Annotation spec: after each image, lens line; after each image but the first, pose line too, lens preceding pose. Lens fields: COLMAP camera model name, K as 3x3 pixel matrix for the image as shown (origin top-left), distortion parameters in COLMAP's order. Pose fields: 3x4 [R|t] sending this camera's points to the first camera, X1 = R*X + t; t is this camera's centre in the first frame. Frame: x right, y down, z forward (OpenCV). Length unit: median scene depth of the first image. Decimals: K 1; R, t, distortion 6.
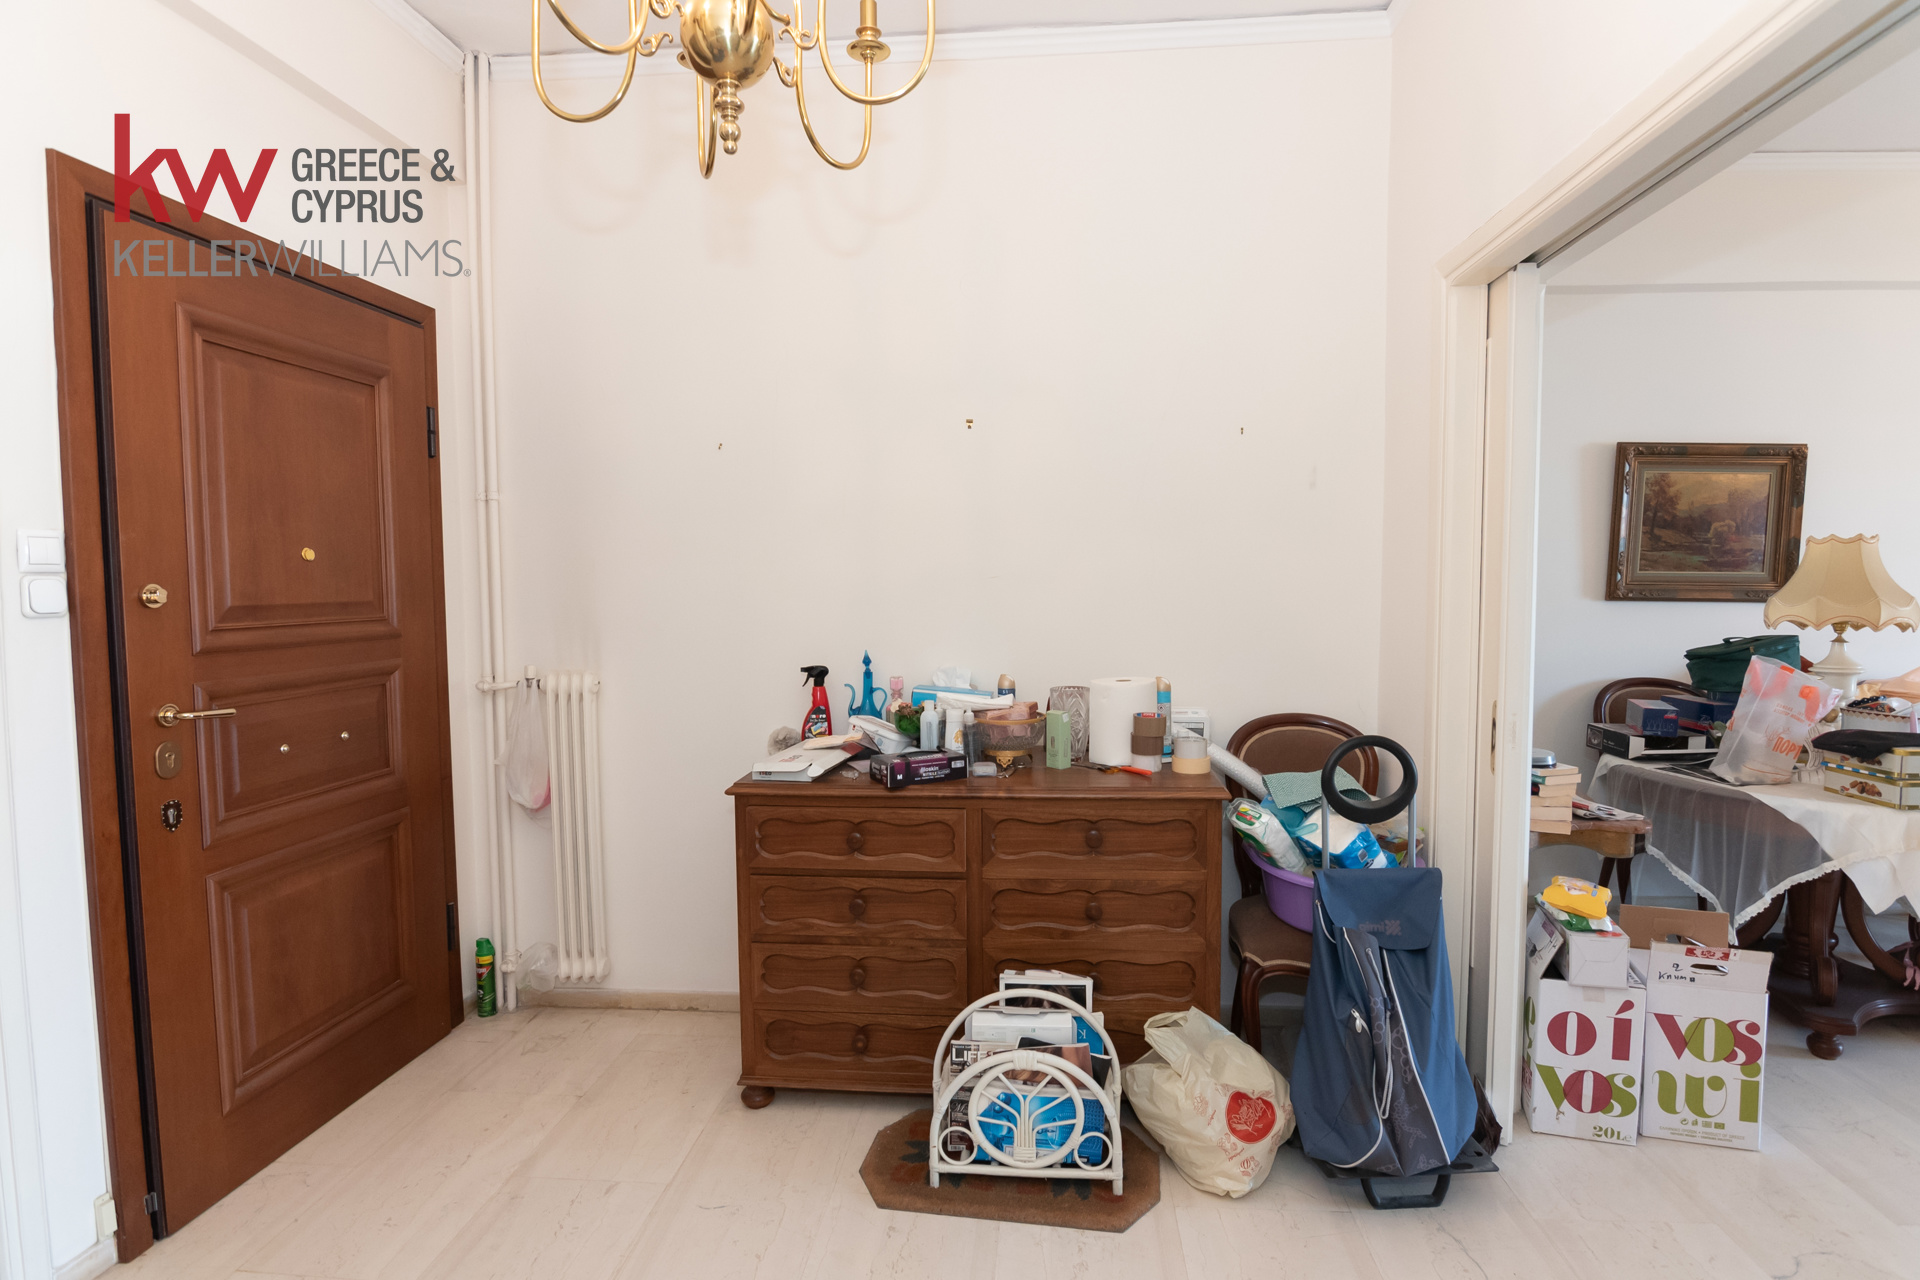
lens RADIAL K [[975.9, 0, 964.8], [0, 975.9, 643.4], [0, 0, 1]] dist [0.000326, -0.012190]
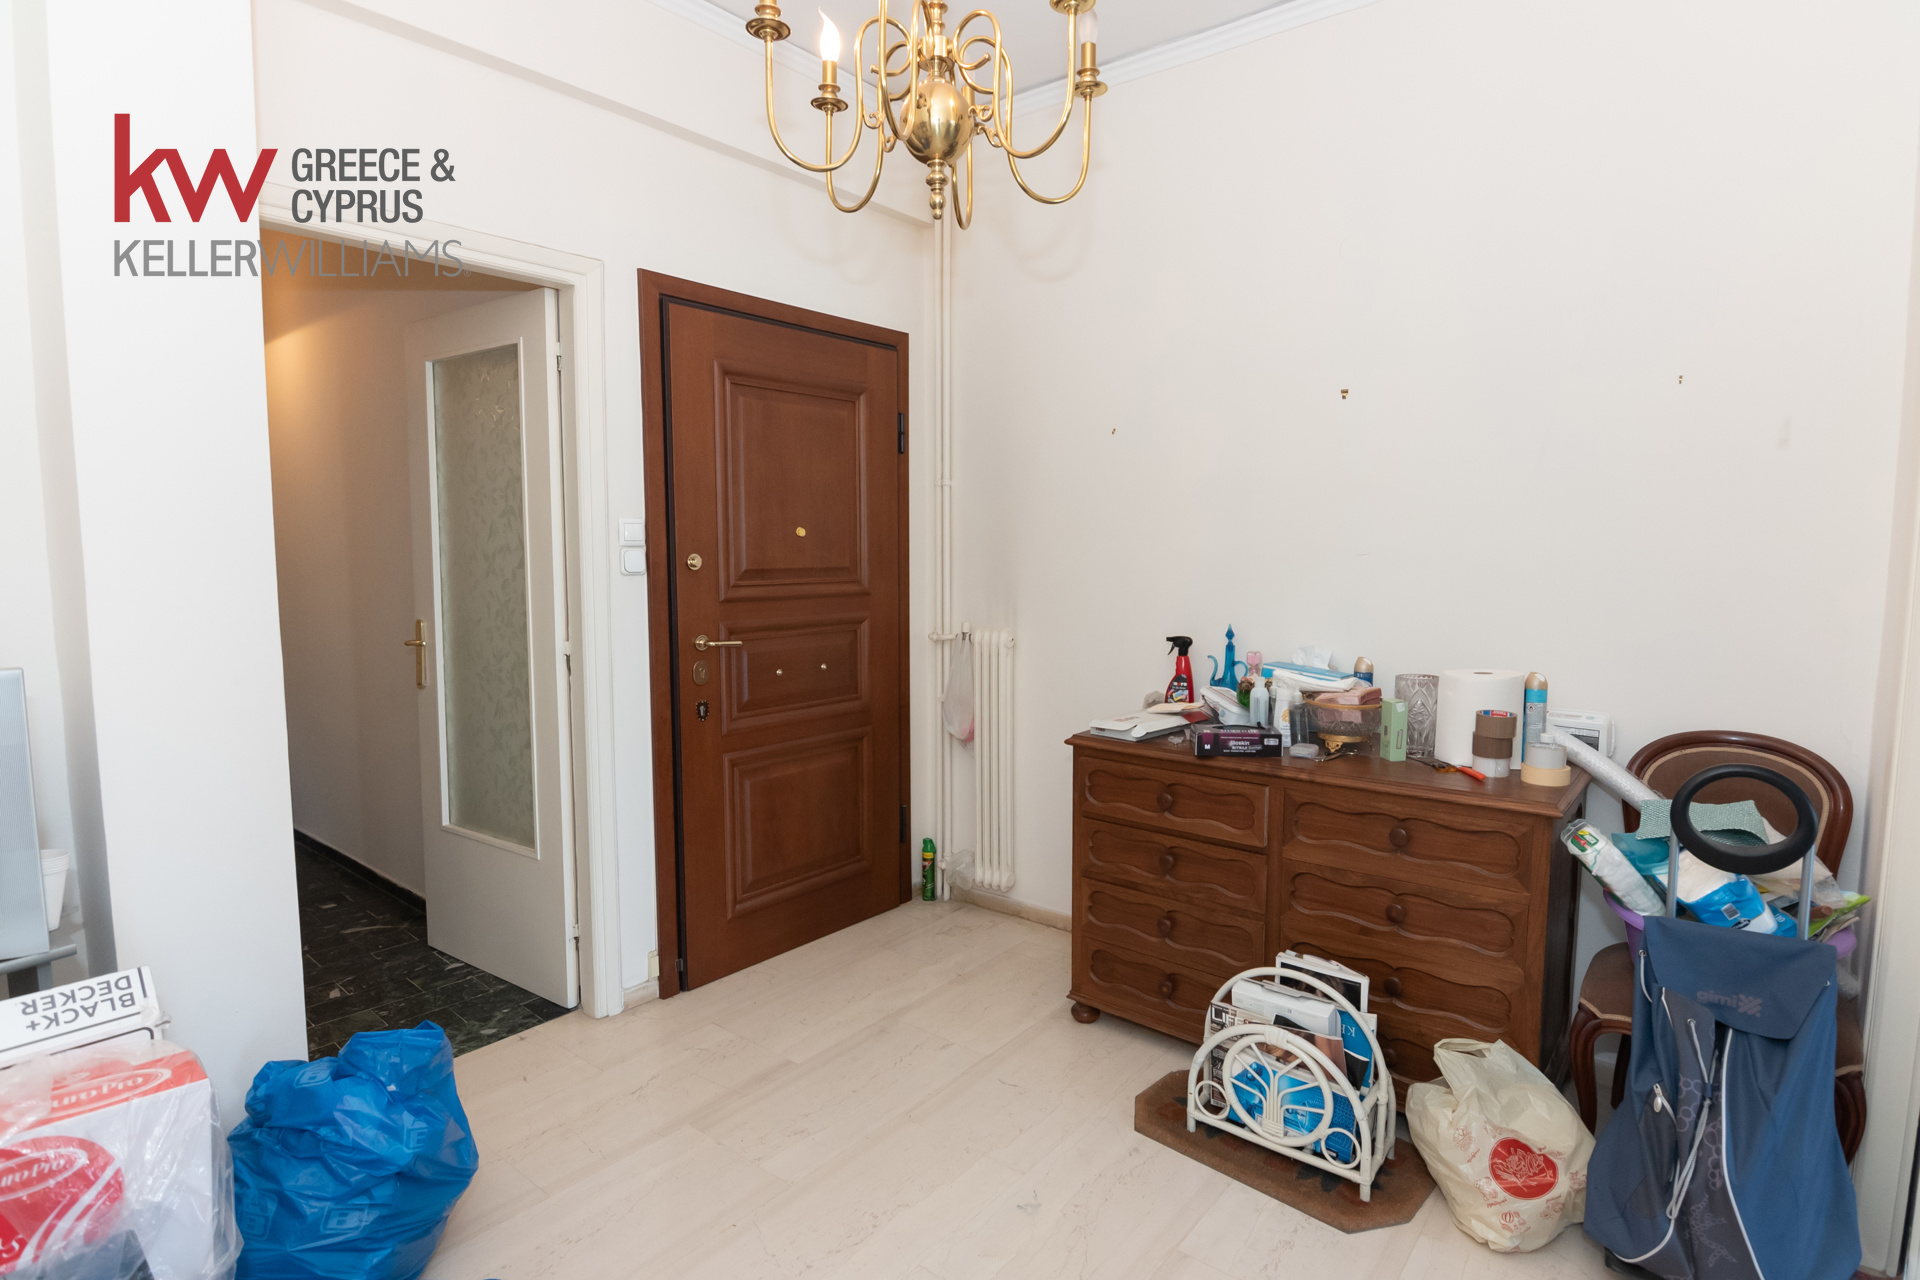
lens RADIAL K [[975.8, 0, 960.0], [0, 975.8, 640.0], [0, 0, 1]] dist [0.001045, -0.011634]
pose [[0.830388, 0.062726, -0.553644, 0.284279], [-0.043746, 0.997915, 0.047449, -0.015388], [0.555466, -0.015182, 0.831401, -0.015454]]
